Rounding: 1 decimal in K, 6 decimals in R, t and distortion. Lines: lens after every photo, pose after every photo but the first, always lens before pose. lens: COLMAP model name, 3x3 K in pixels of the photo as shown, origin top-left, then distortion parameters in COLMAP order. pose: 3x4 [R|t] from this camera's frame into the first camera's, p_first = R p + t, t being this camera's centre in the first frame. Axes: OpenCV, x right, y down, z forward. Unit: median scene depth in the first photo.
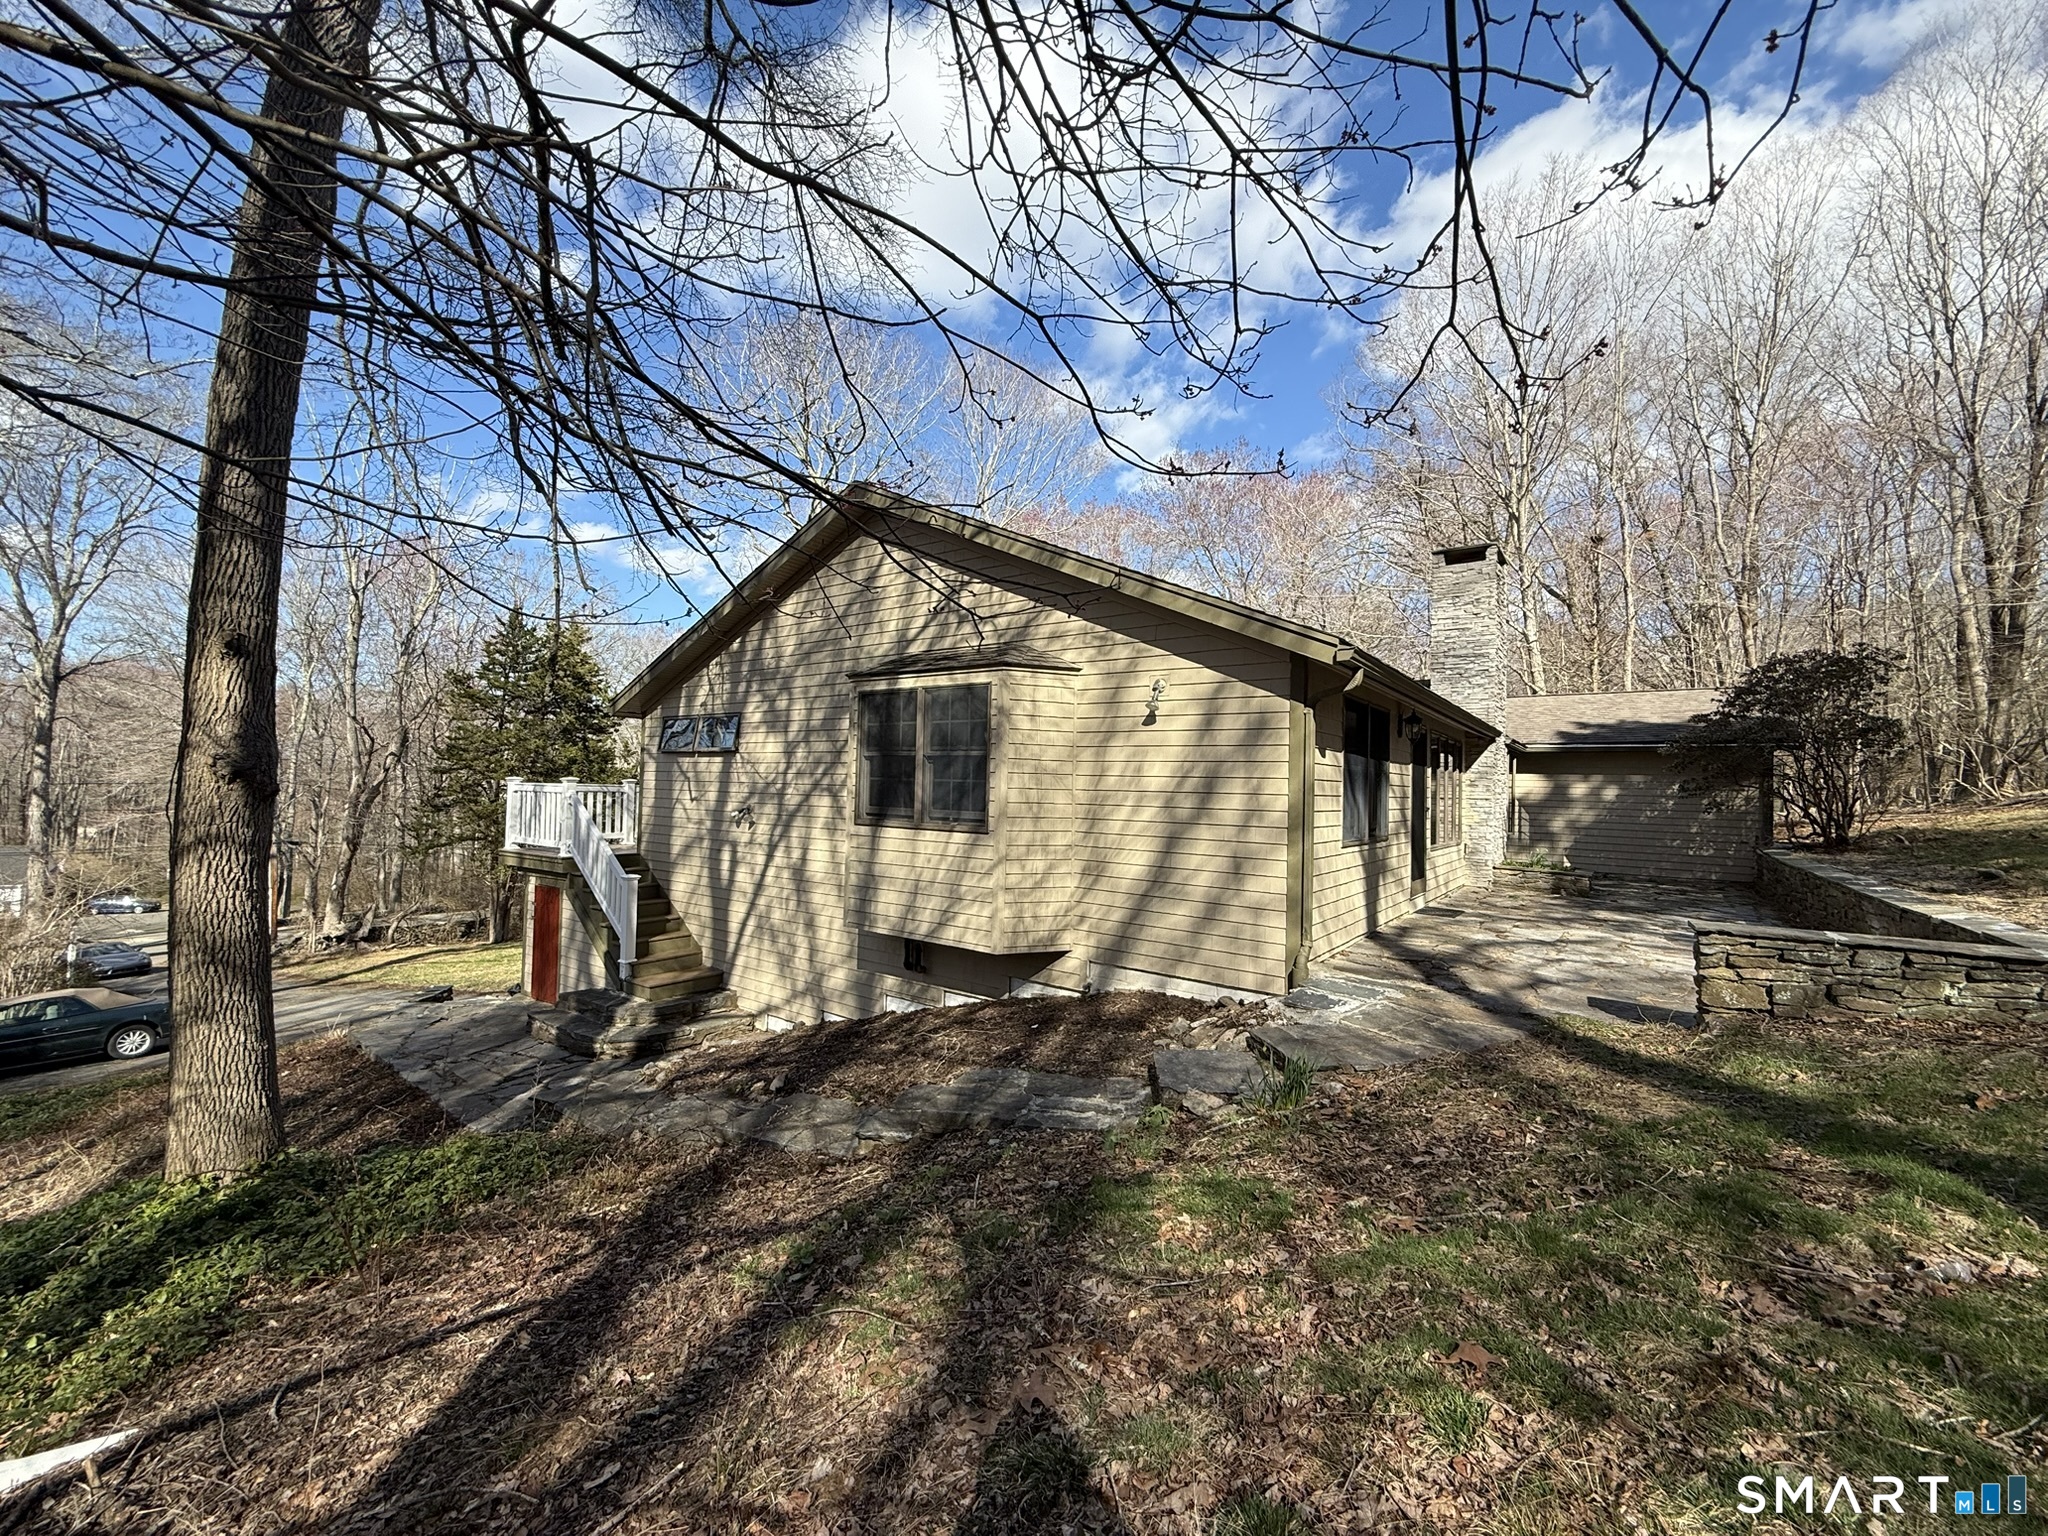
lens RADIAL K [[811.4, 0, 1013.5], [0, 811.4, 768.2], [0, 0, 1]] dist [0.000470, -0.001420]
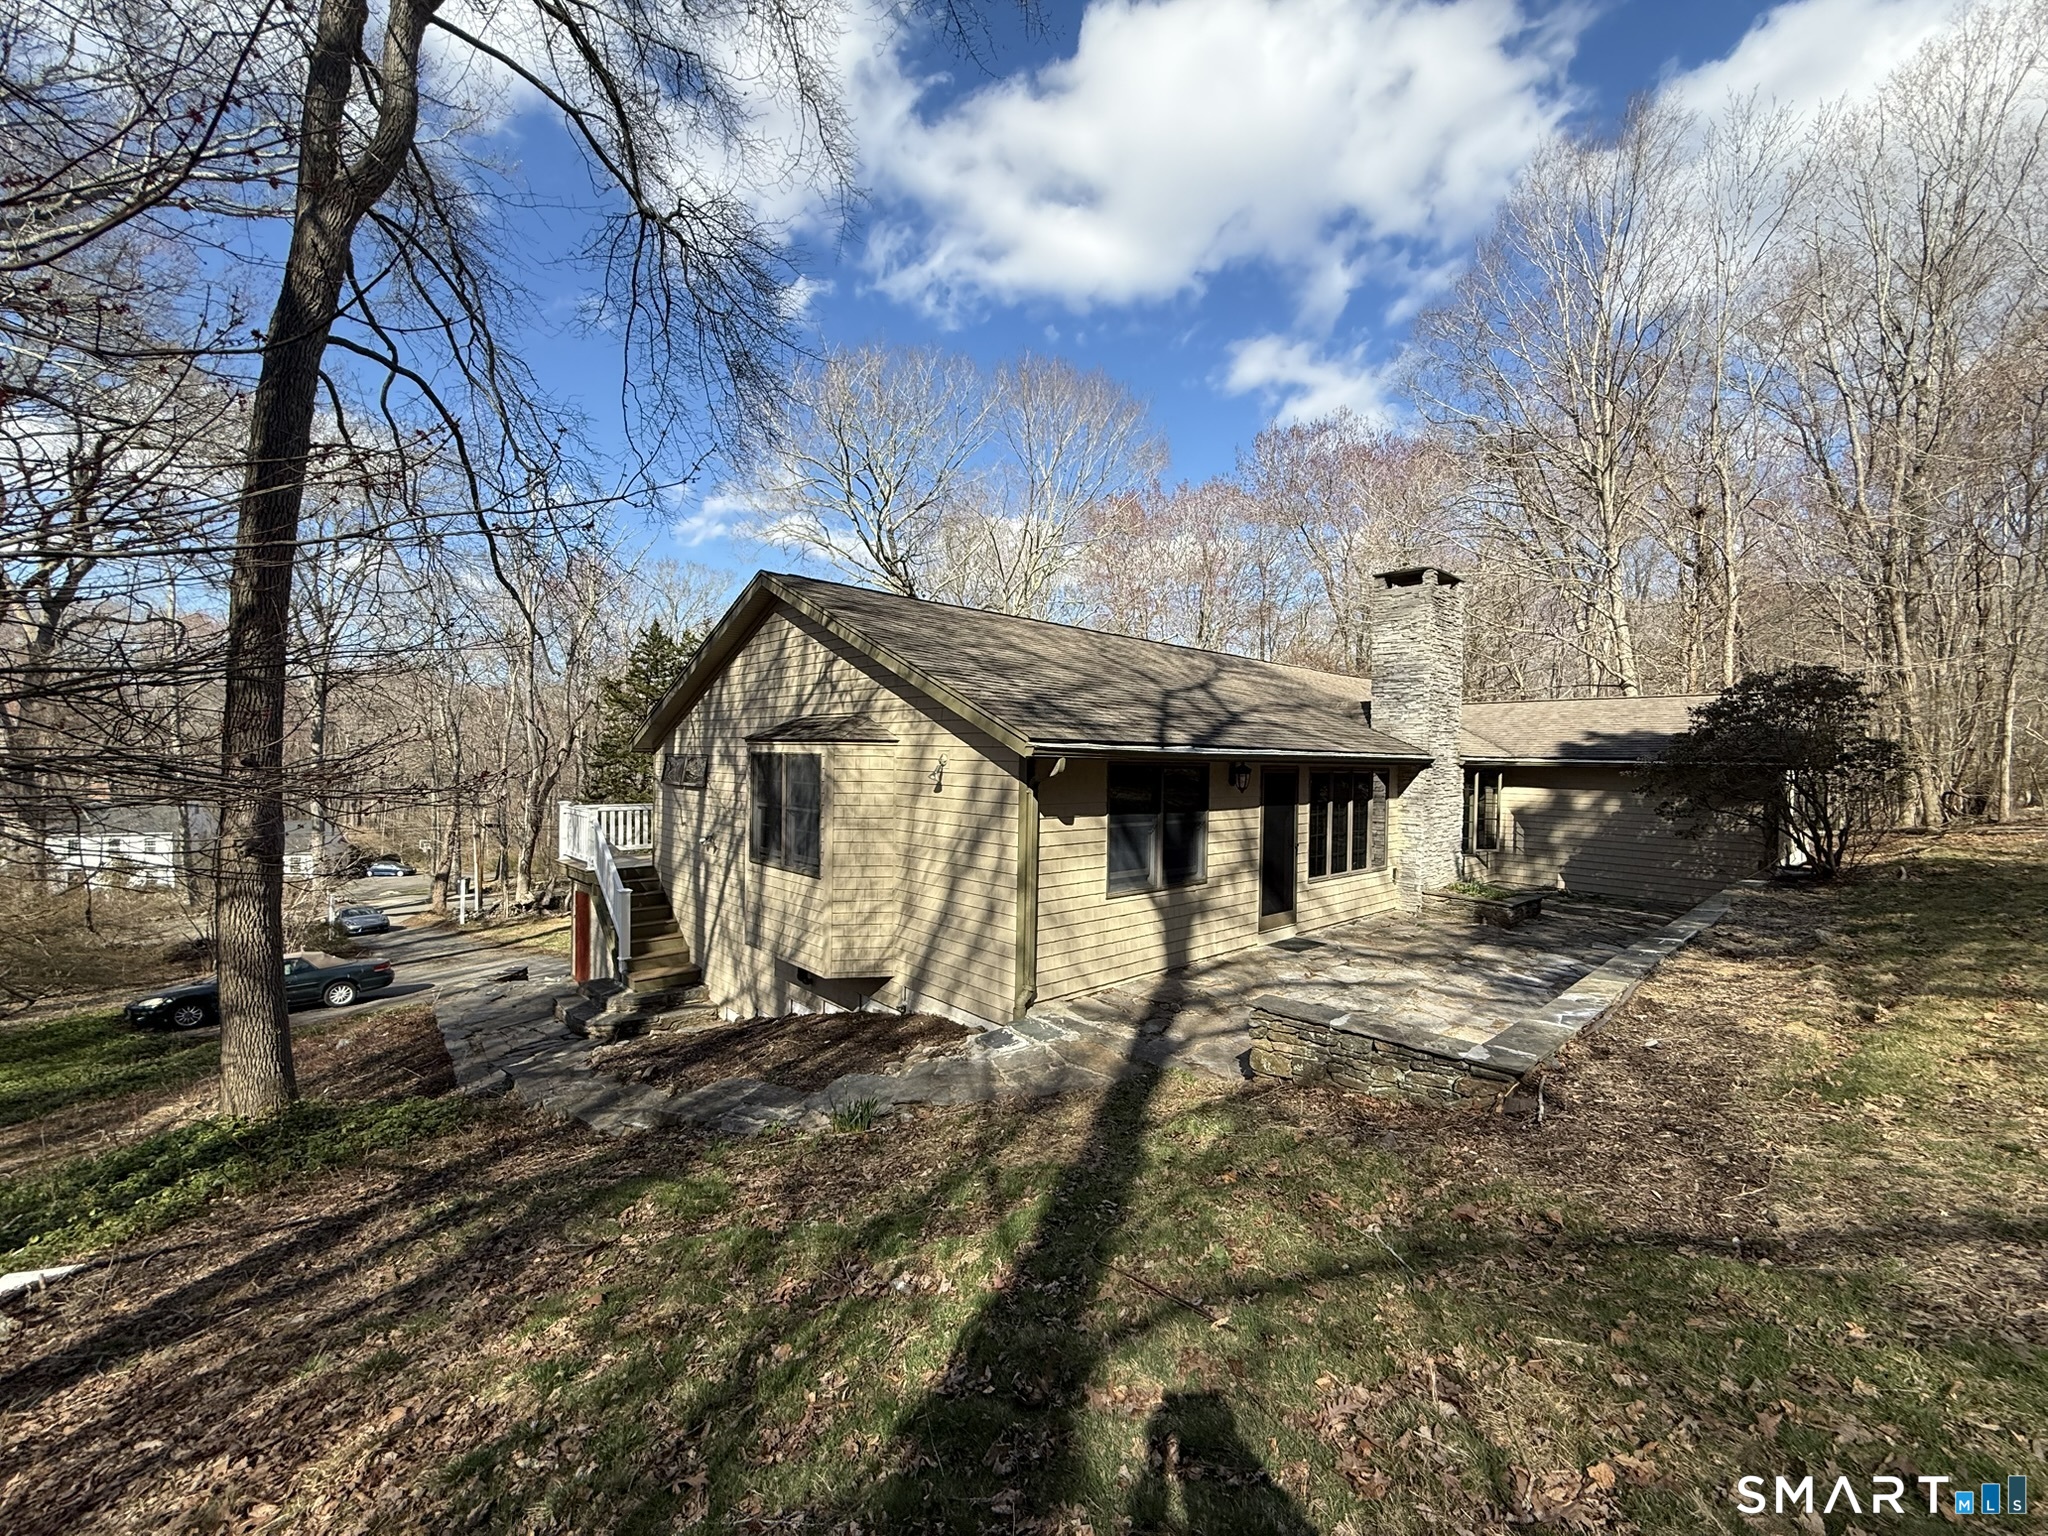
lens RADIAL K [[811.4, 0, 1017.2], [0, 811.4, 764.5], [0, 0, 1]] dist [0.000470, -0.001420]
pose [[0.982539, -0.005823, -0.185964, 0.366708], [0.011605, 0.999482, 0.030021, -0.093373], [0.185692, -0.031655, 0.982098, -0.100472]]
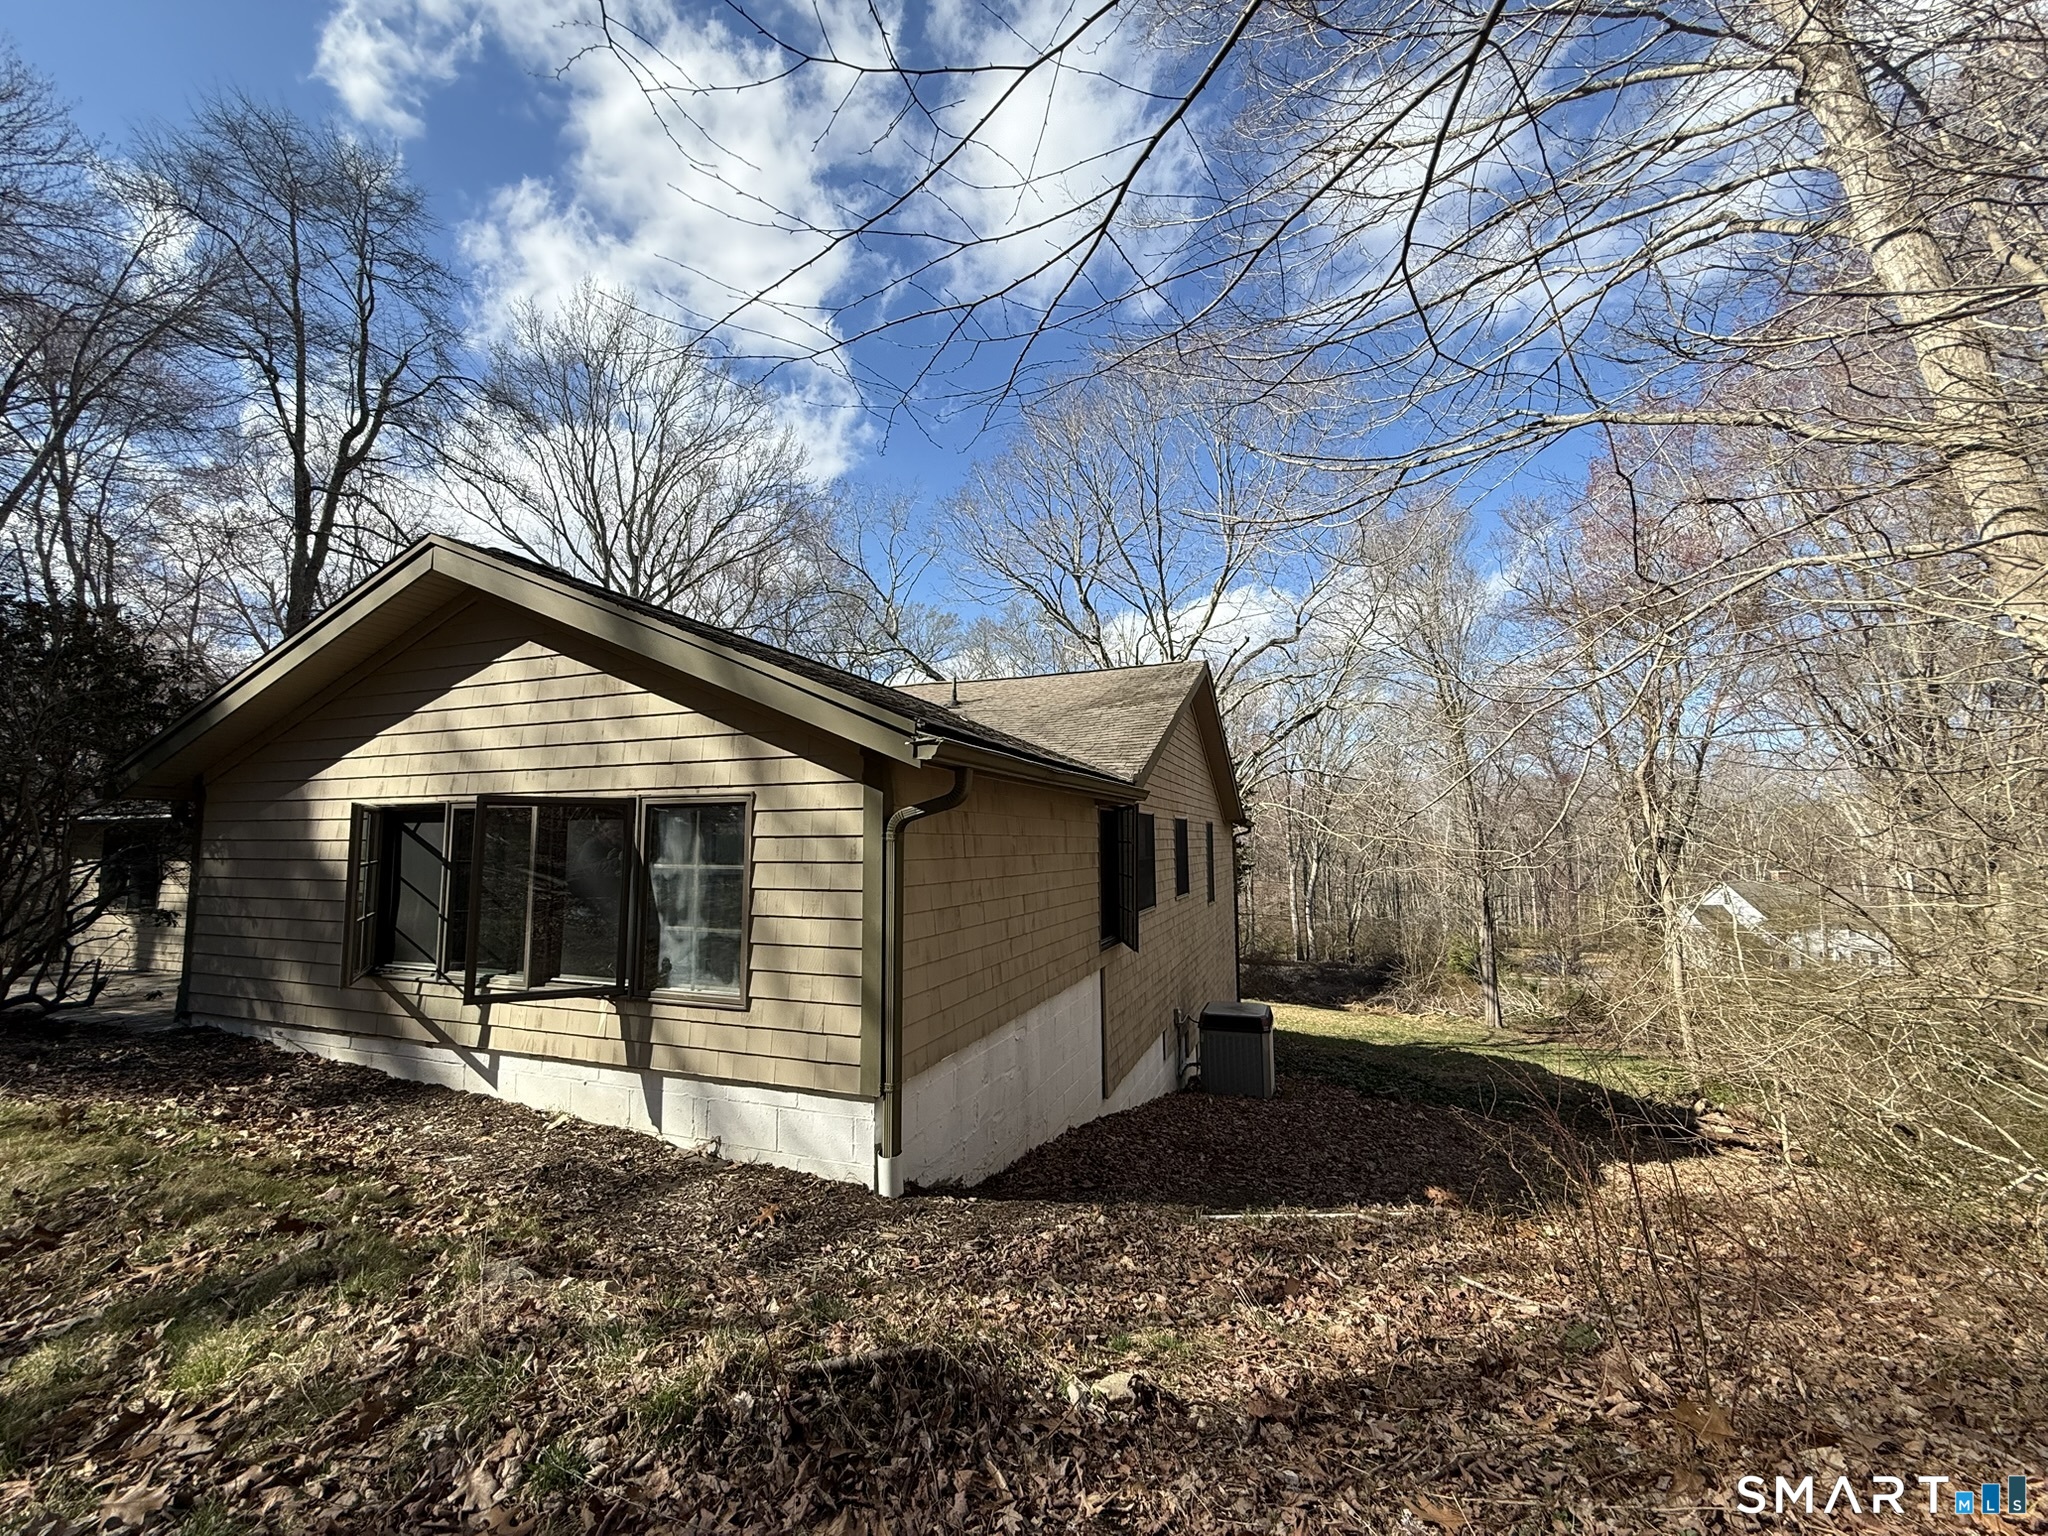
lens RADIAL K [[811.4, 0, 1025.2], [0, 811.4, 769.6], [0, 0, 1]] dist [0.000470, -0.001420]
pose [[0.282099, -0.111600, -0.952872, 2.113895], [0.035281, 0.993746, -0.105943, 0.035393], [0.958736, -0.003732, 0.284272, 1.885181]]
